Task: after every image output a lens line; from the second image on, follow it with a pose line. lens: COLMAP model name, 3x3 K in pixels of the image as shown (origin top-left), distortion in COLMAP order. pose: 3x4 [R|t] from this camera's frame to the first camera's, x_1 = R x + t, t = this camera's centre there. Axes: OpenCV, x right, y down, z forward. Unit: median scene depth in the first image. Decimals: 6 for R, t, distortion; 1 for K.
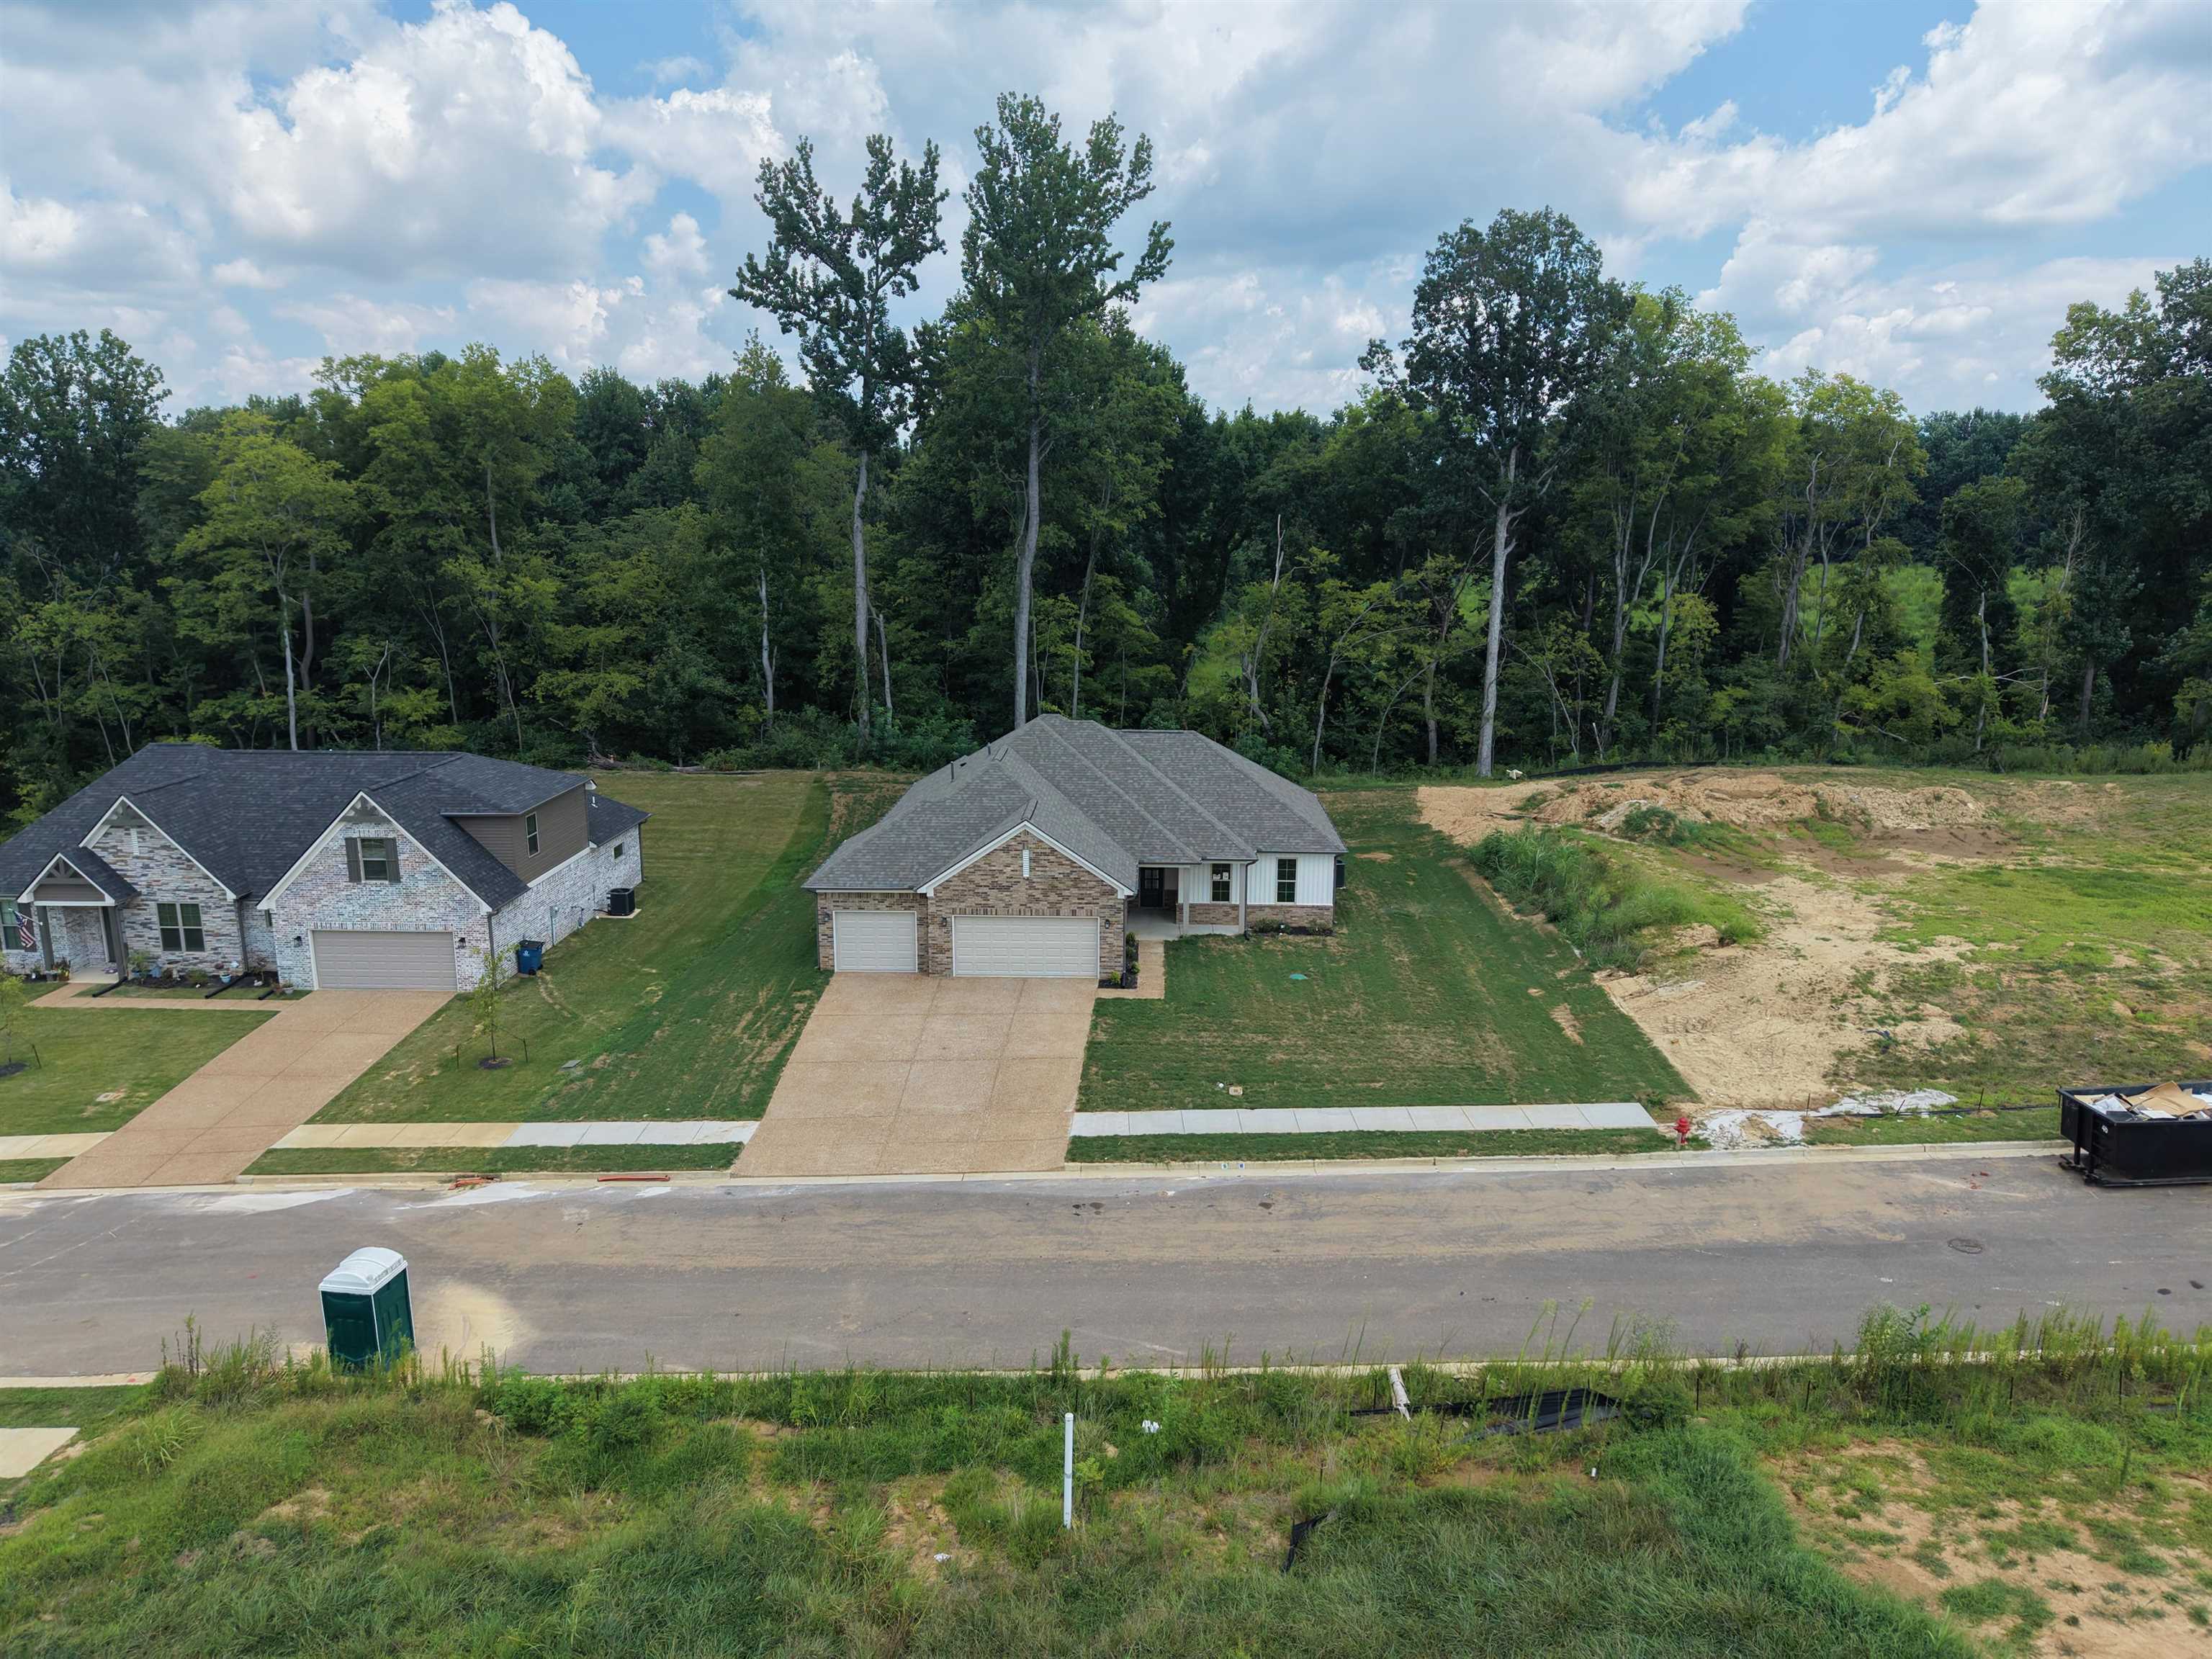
lens RADIAL K [[1371.4, 0, 1071.1], [0, 1371.4, 828.8], [0, 0, 1]] dist [0.198052, -0.067051]
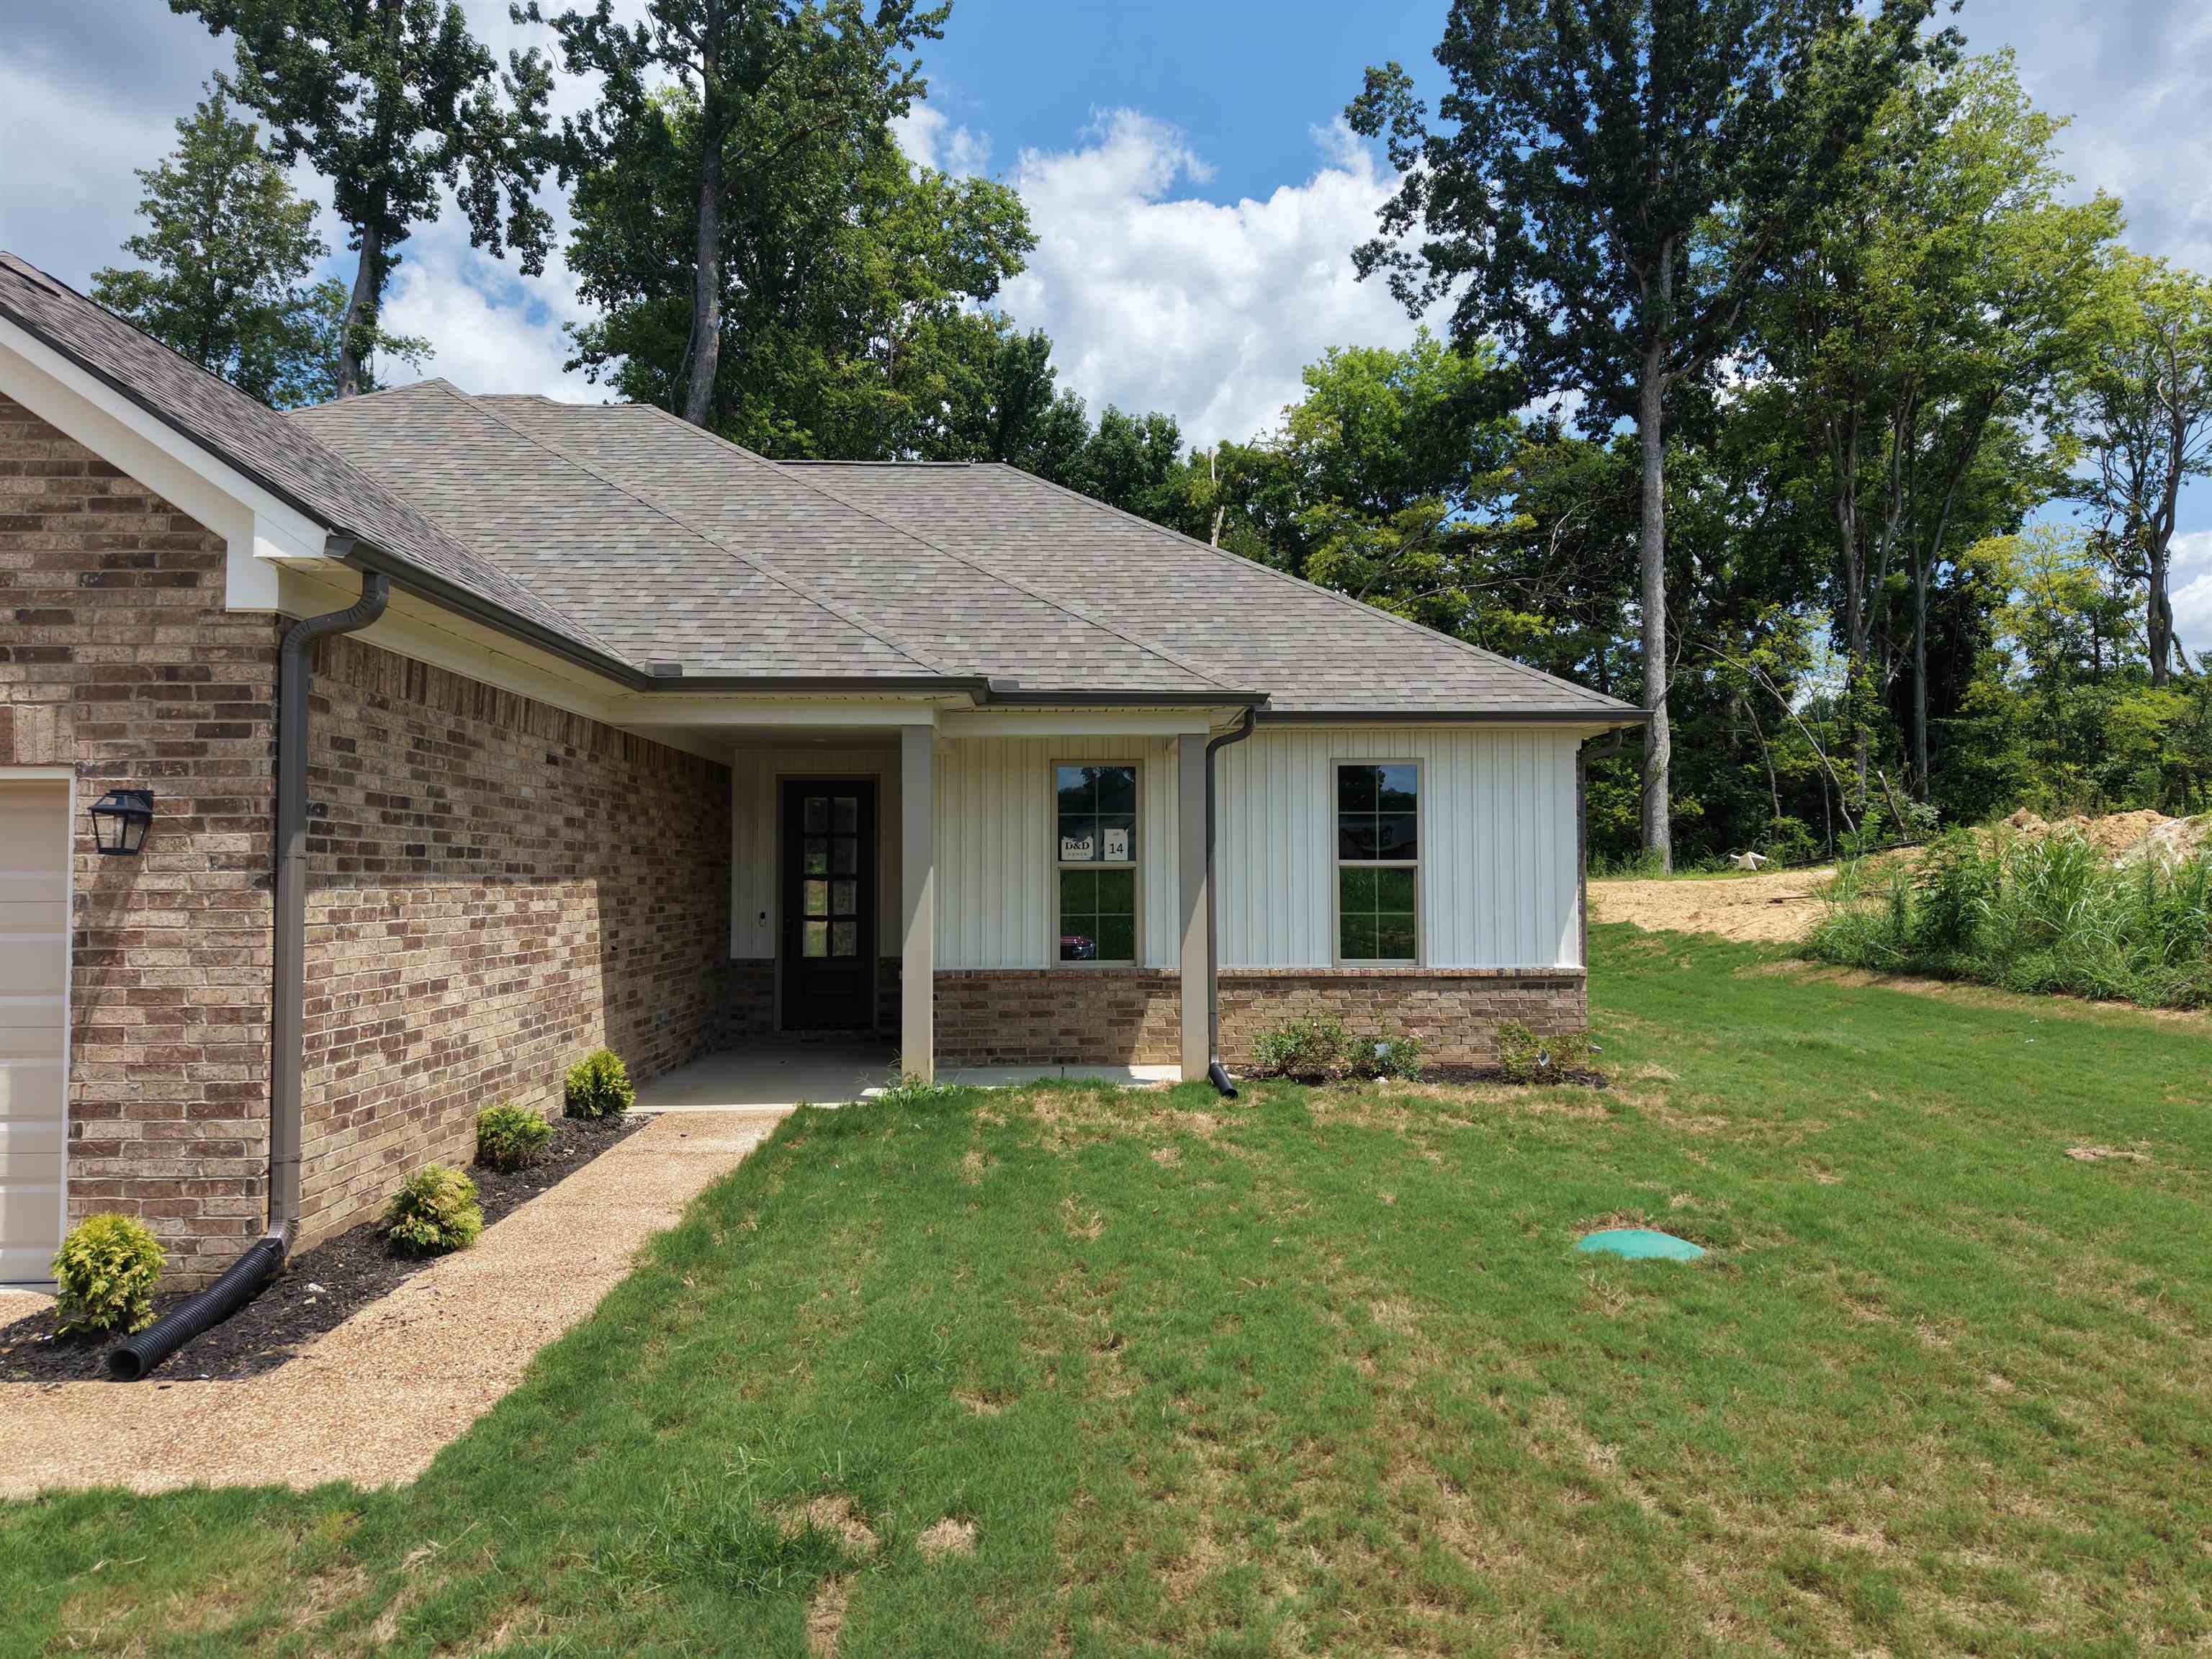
lens RADIAL K [[1461.8, 0, 1084.7], [0, 1461.8, 821.3], [0, 0, 1]] dist [0.122269, -0.138946]
pose [[0.997005, 0.005638, 0.077128, 0.090366], [0.013704, 0.968674, -0.247956, 0.093028], [-0.076110, 0.248270, 0.965696, 0.782525]]
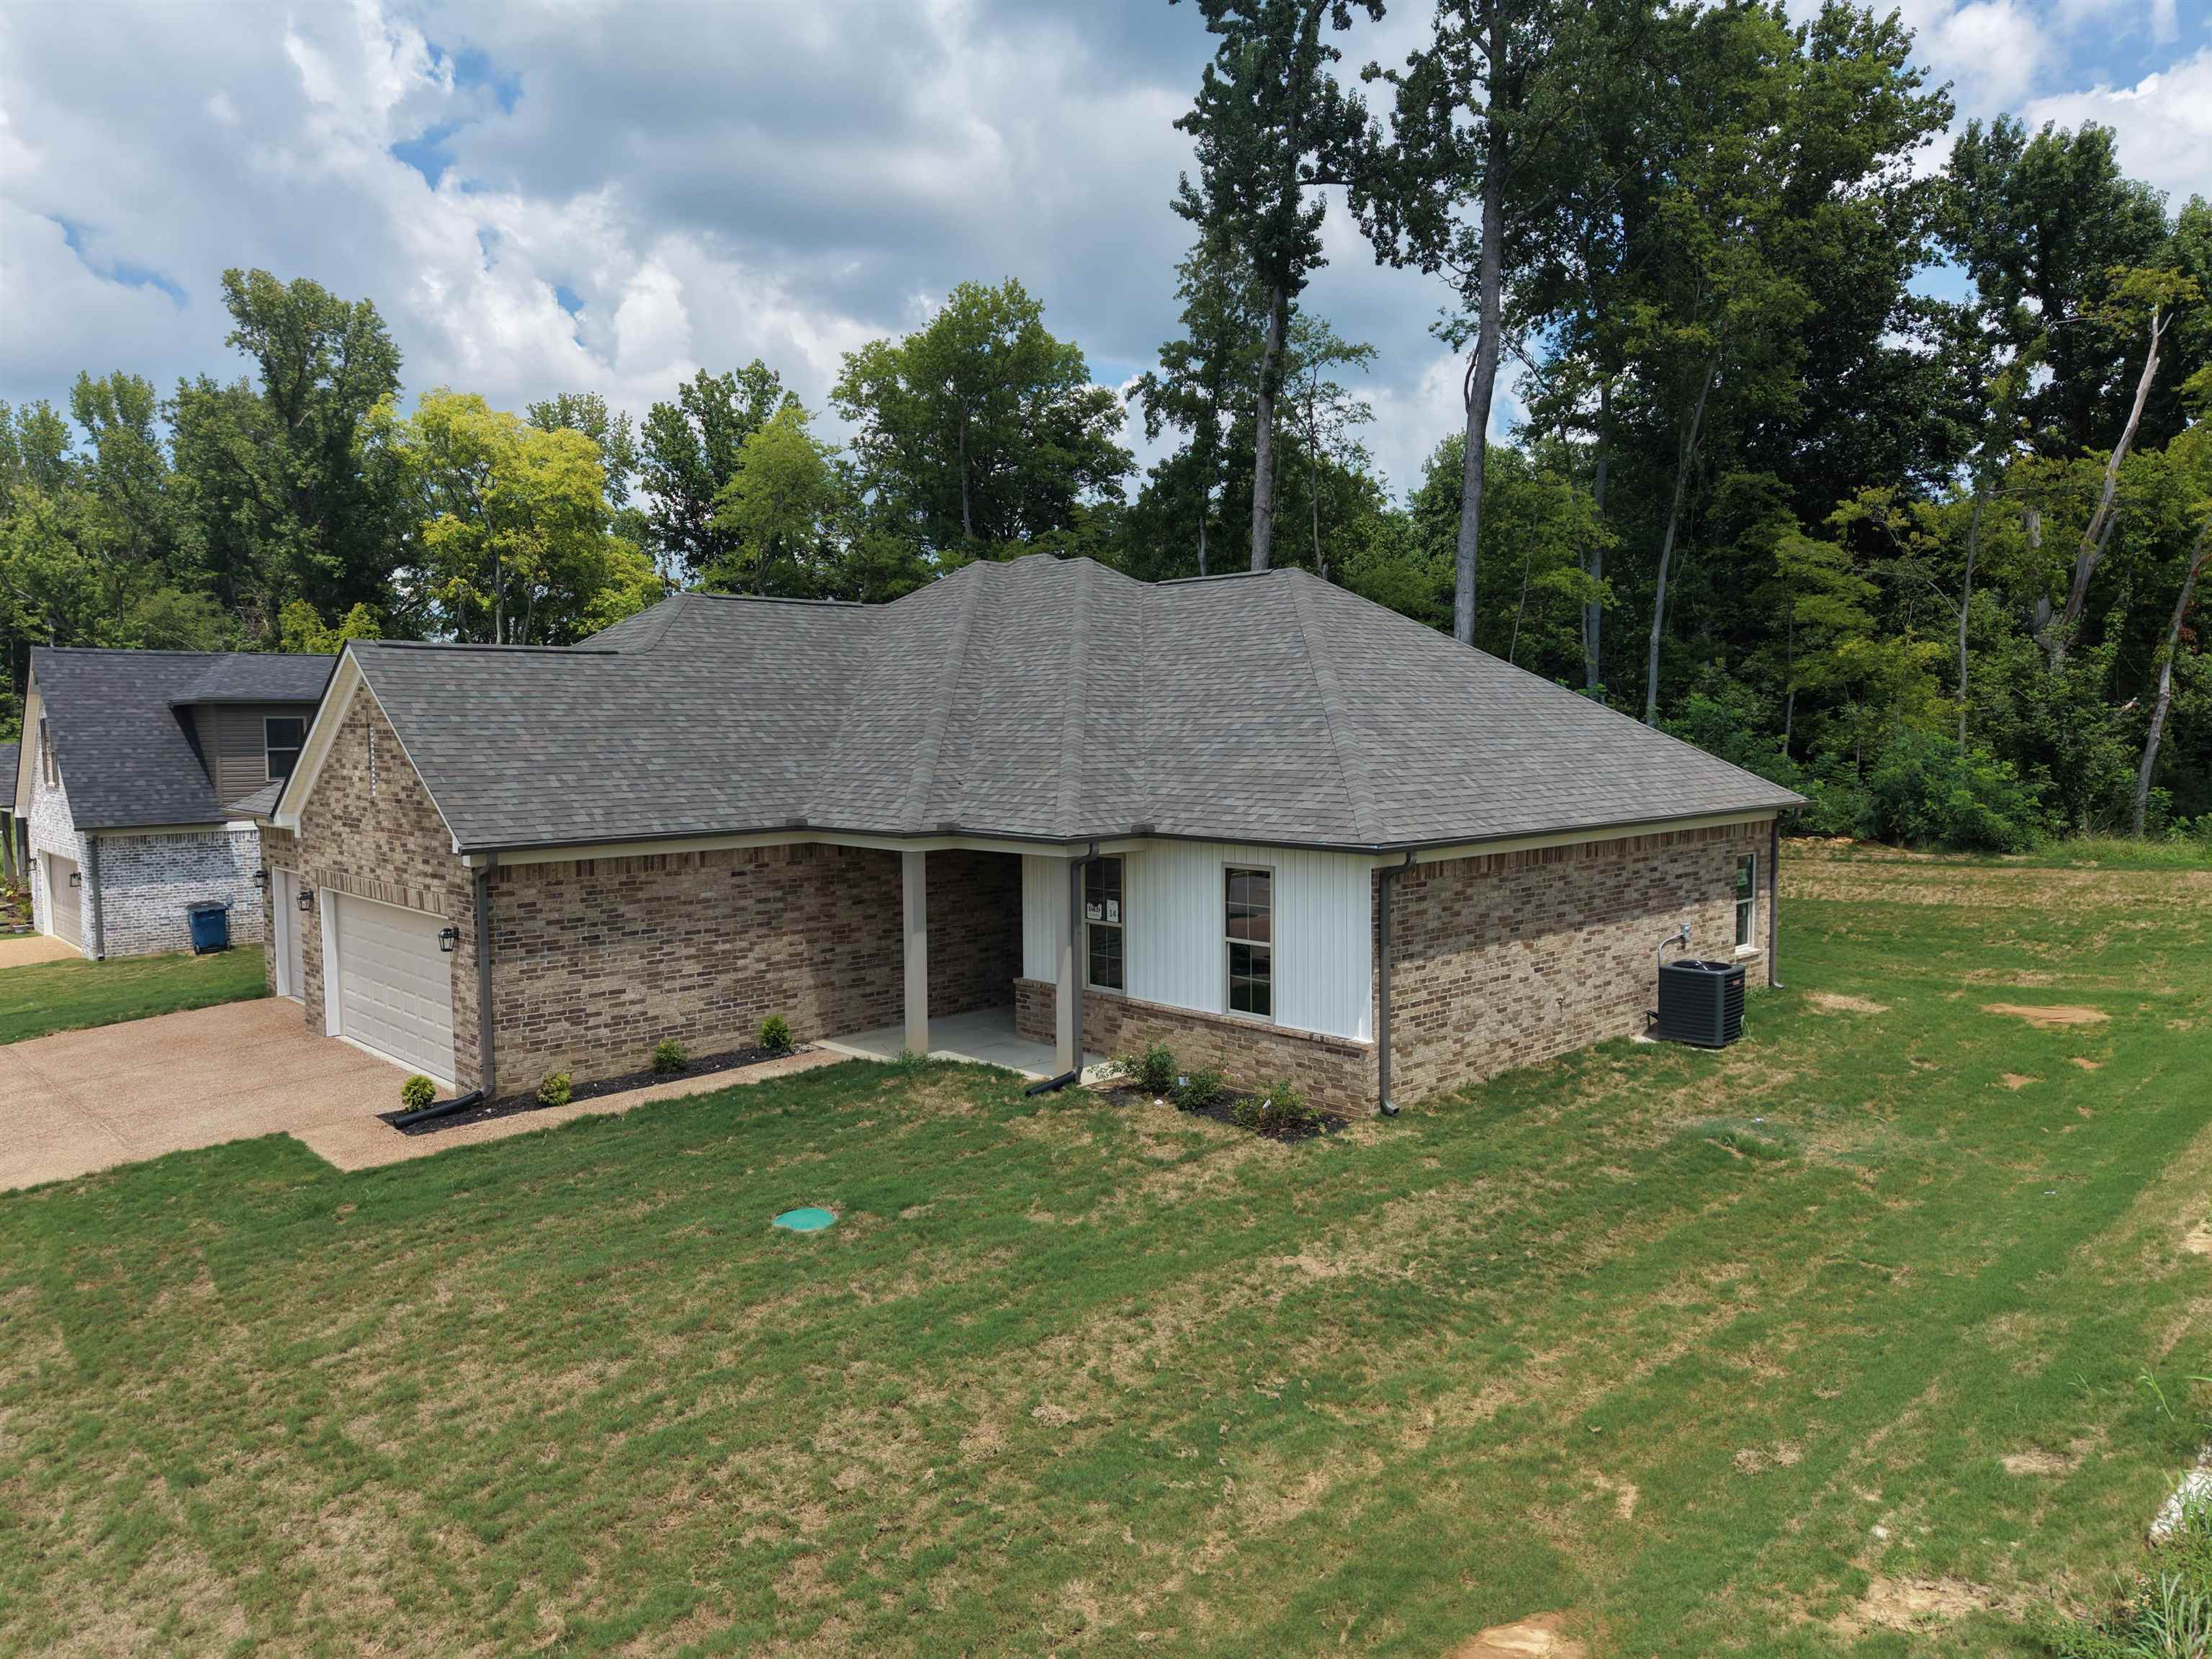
lens RADIAL K [[1461.8, 0, 1084.7], [0, 1461.8, 821.3], [0, 0, 1]] dist [0.122269, -0.138946]
pose [[0.722516, 0.044407, -0.689927, 0.362281], [-0.138735, 0.986948, -0.081764, 0.043769], [0.677292, 0.154793, 0.719246, 0.752501]]
